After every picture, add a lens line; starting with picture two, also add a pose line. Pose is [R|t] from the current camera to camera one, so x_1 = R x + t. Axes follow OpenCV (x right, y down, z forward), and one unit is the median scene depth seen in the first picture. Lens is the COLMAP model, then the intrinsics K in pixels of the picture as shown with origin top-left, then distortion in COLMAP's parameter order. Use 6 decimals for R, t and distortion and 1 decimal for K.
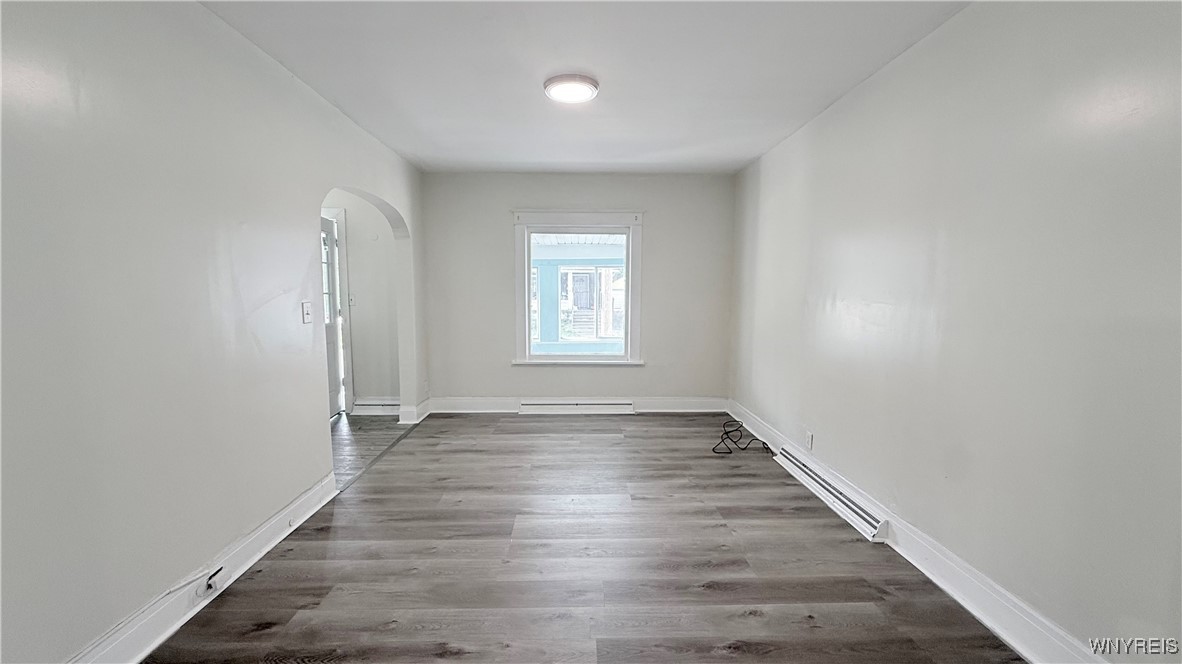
lens RADIAL K [[472.0, 0, 587.2], [0, 472.0, 337.5], [0, 0, 1]] dist [0.000384, 0.000622]
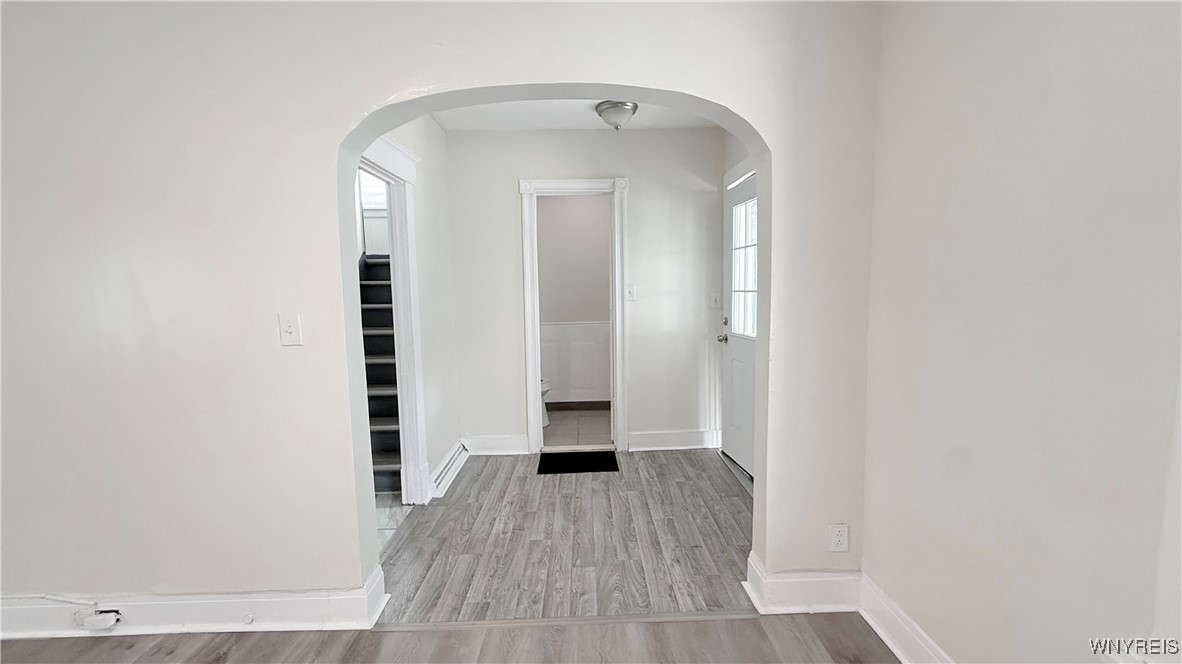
lens RADIAL K [[472.0, 0, 587.5], [0, 472.0, 334.1], [0, 0, 1]] dist [0.000384, 0.000622]
pose [[-0.006660, 0.097791, -0.995185, 0.023114], [-0.080896, 0.991892, 0.098008, -0.083001], [0.996700, 0.081159, 0.001304, 0.825088]]
